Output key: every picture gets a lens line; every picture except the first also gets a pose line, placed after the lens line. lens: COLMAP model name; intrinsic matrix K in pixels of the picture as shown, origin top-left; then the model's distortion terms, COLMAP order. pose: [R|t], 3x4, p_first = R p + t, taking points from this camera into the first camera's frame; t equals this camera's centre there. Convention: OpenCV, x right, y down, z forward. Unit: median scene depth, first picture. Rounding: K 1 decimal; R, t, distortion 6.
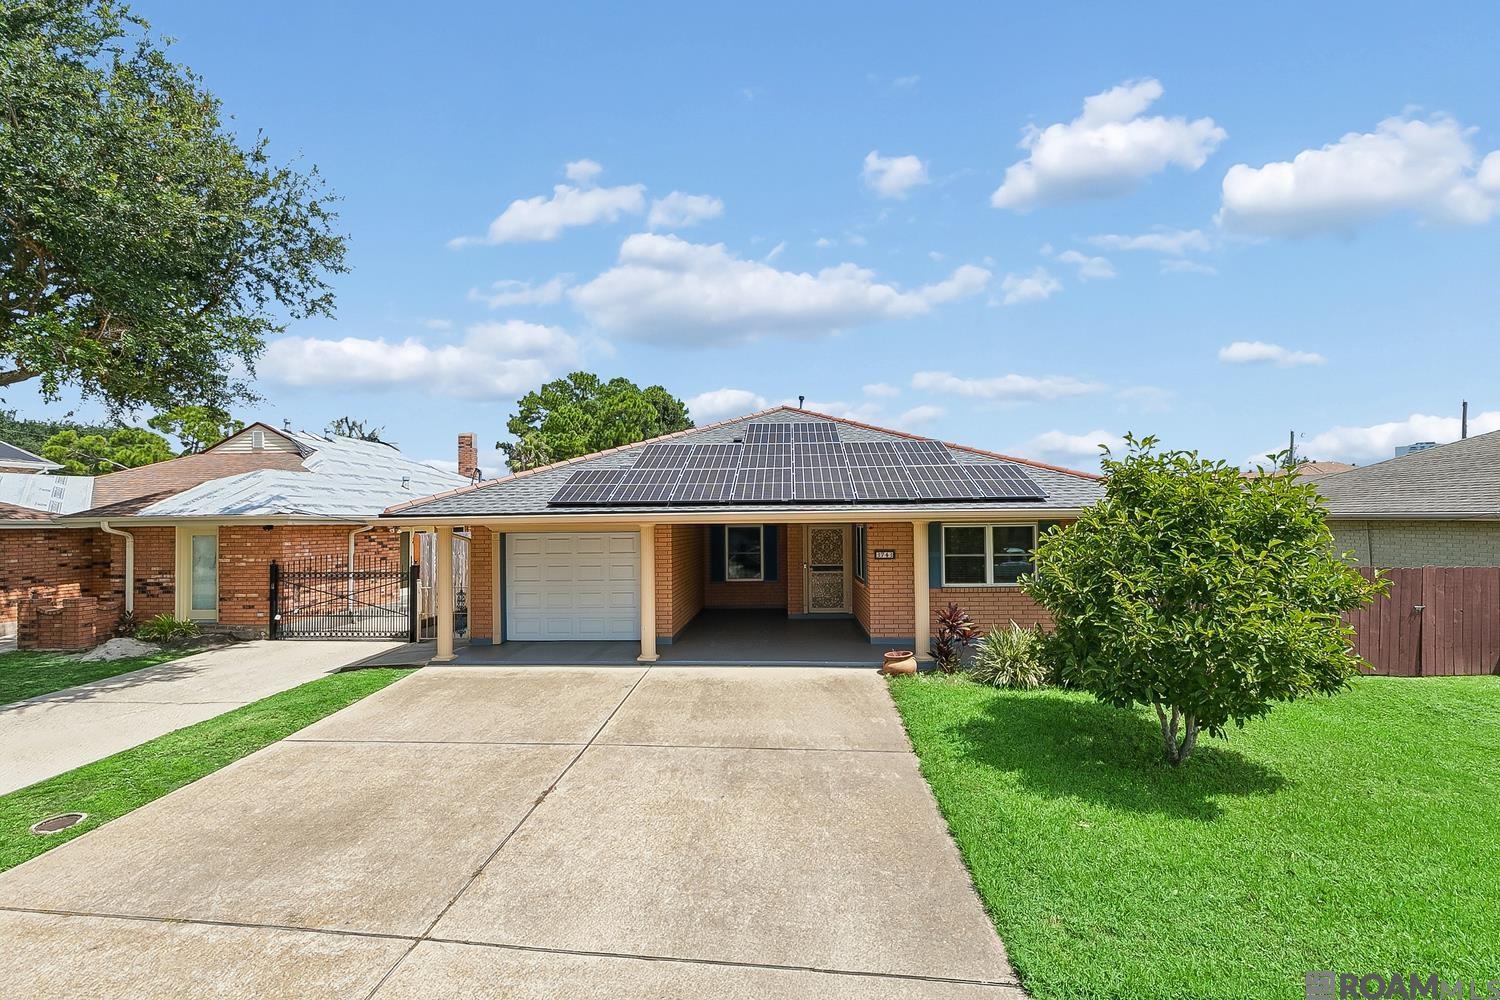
lens RADIAL K [[676.8, 0, 747.6], [0, 676.8, 499.1], [0, 0, 1]] dist [0.006515, -0.000740]
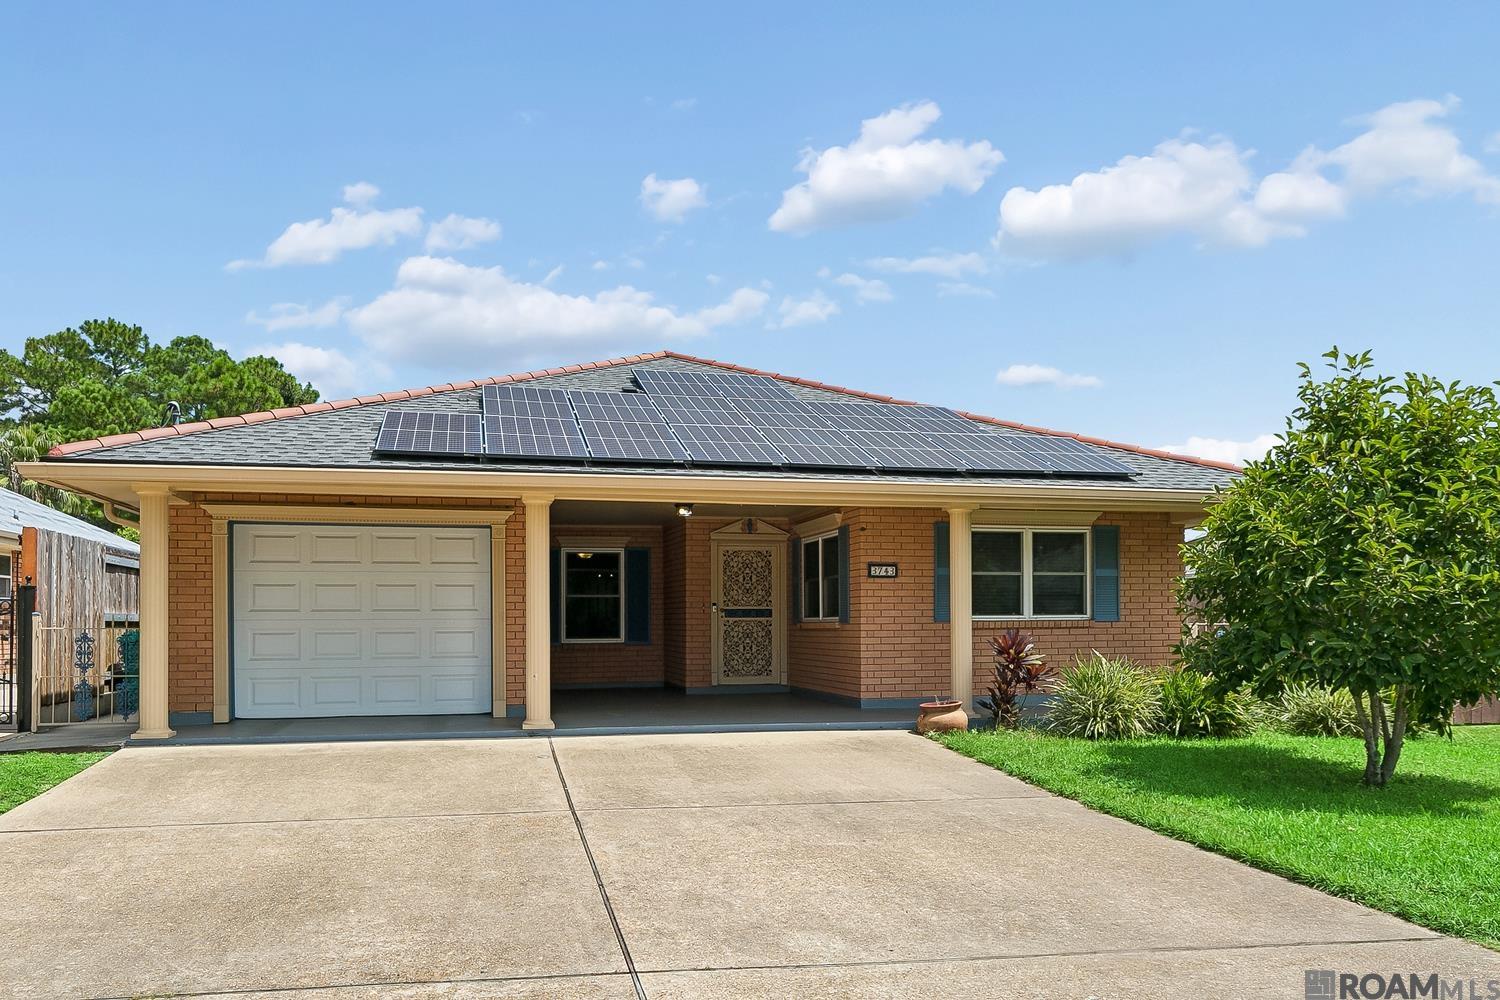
lens RADIAL K [[1147.5, 0, 766.0], [0, 1147.5, 588.0], [0, 0, 1]] dist [-0.002063, -0.000761]
pose [[0.956171, 0.012982, 0.292521, -0.291255], [-0.015237, 0.999869, 0.005431, 0.122985], [-0.292412, -0.009650, 0.956244, -0.017612]]
